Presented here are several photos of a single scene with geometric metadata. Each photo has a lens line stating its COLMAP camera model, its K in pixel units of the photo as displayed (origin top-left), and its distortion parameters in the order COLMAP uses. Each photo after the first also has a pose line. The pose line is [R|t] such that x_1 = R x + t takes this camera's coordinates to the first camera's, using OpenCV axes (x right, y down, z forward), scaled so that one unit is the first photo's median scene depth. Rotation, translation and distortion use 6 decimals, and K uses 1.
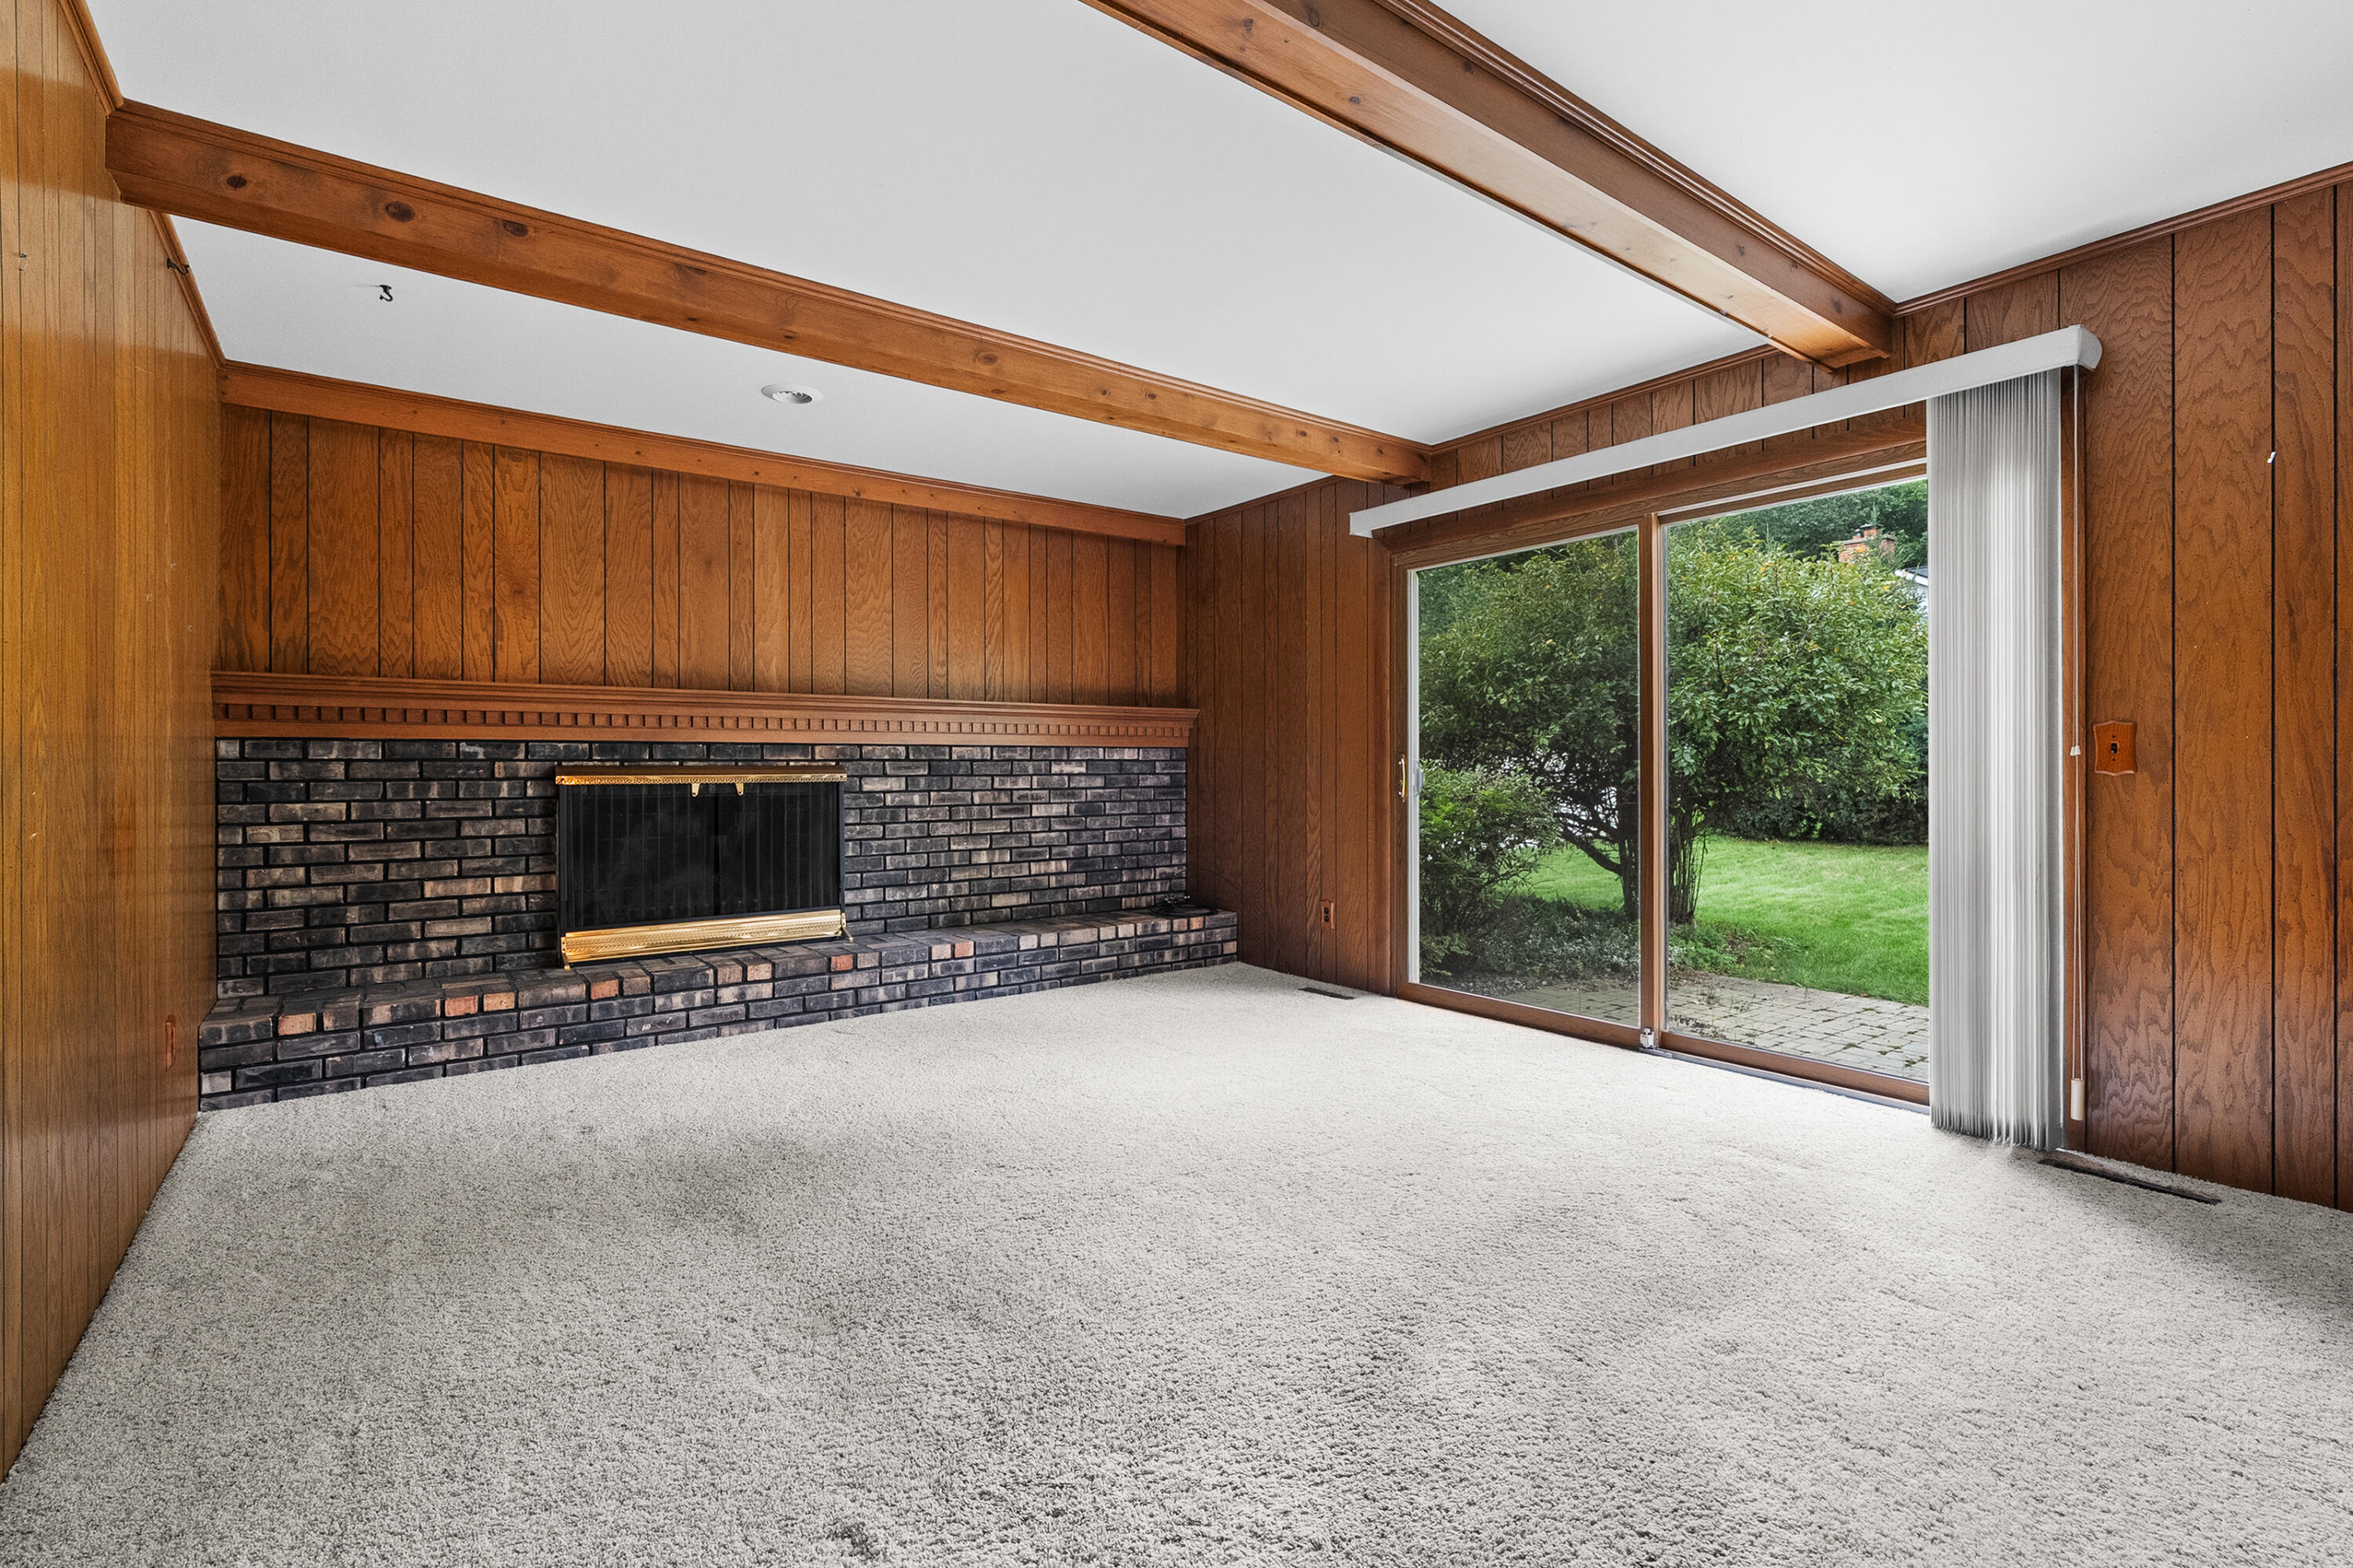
lens RADIAL K [[1080.3, 0, 1174.3], [0, 1080.3, 762.7], [0, 0, 1]] dist [-0.003712, -0.000052]
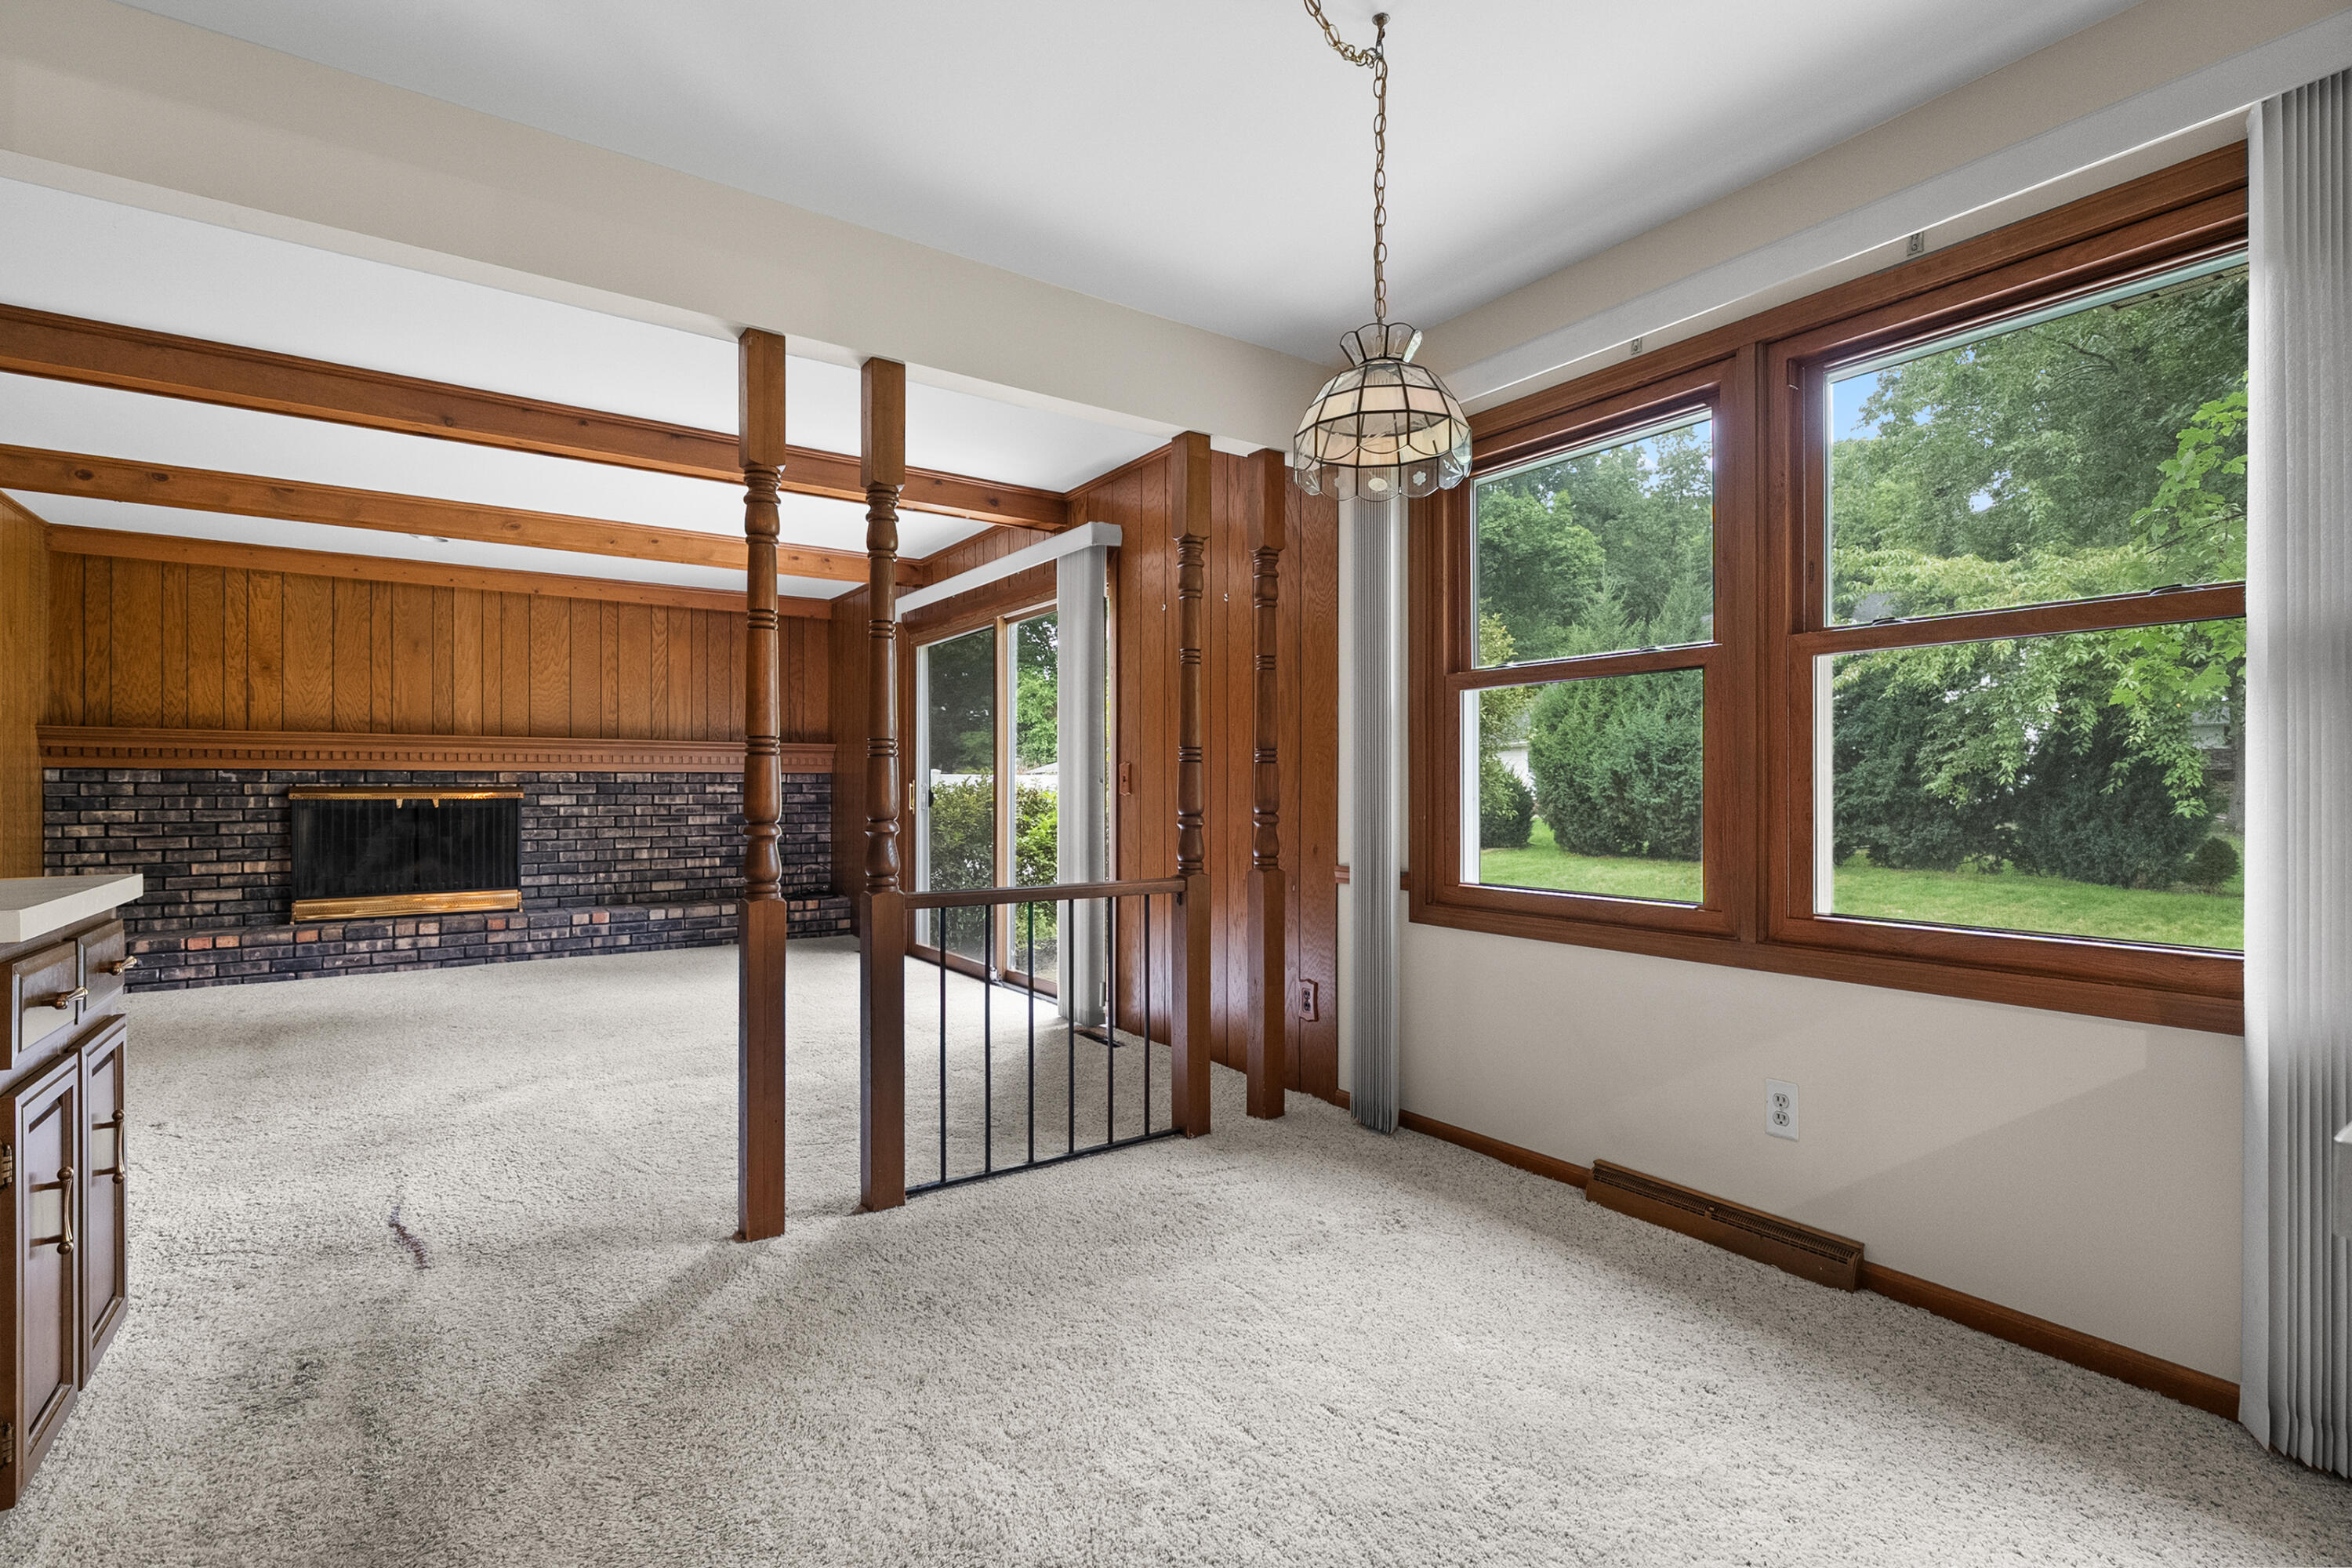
lens RADIAL K [[1075.3, 0, 1176.0], [0, 1075.3, 784.0], [0, 0, 1]] dist [-0.003825, 0.000474]
pose [[0.999641, 0.002783, -0.026663, 0.644683], [-0.002740, 0.999995, 0.001628, -0.006119], [0.026667, -0.001555, 0.999643, -0.409341]]
